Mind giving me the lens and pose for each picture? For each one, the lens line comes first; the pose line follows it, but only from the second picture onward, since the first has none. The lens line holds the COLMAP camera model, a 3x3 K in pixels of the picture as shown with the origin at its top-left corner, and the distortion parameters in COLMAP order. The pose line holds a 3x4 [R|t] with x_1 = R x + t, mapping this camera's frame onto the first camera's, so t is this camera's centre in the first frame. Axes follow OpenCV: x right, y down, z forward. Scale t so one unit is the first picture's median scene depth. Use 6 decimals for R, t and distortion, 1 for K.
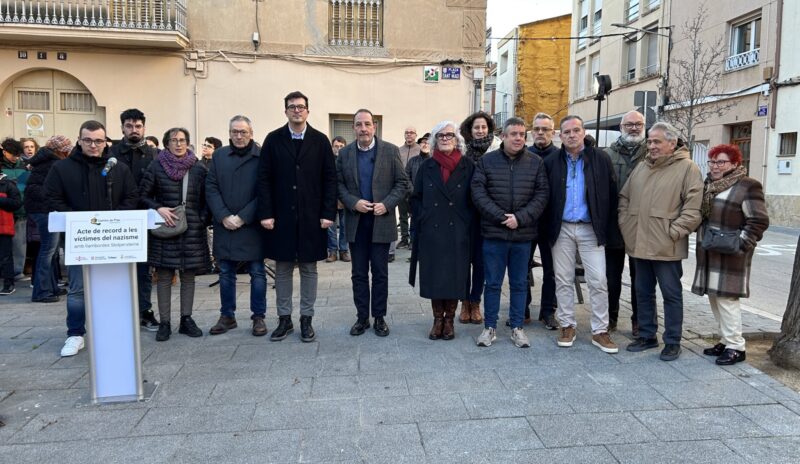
lens RADIAL K [[655.3, 0, 425.6], [0, 655.3, 227.3], [0, 0, 1]] dist [0.065465, -0.082170]
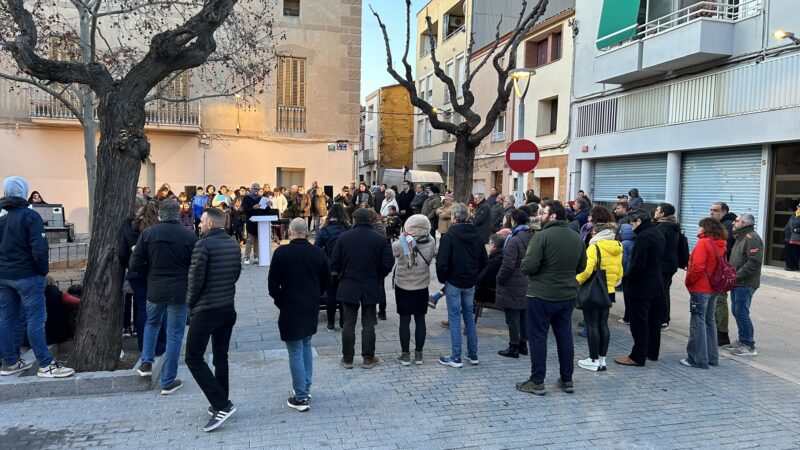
lens RADIAL K [[599.5, 0, 400.0], [0, 599.5, 225.0], [0, 0, 1]] dist [0.085258, -0.133196]
pose [[0.986549, -0.004133, 0.163412, -0.081450], [0.007887, 0.999720, -0.022329, 0.033070], [-0.163274, 0.023317, 0.986305, -0.749935]]
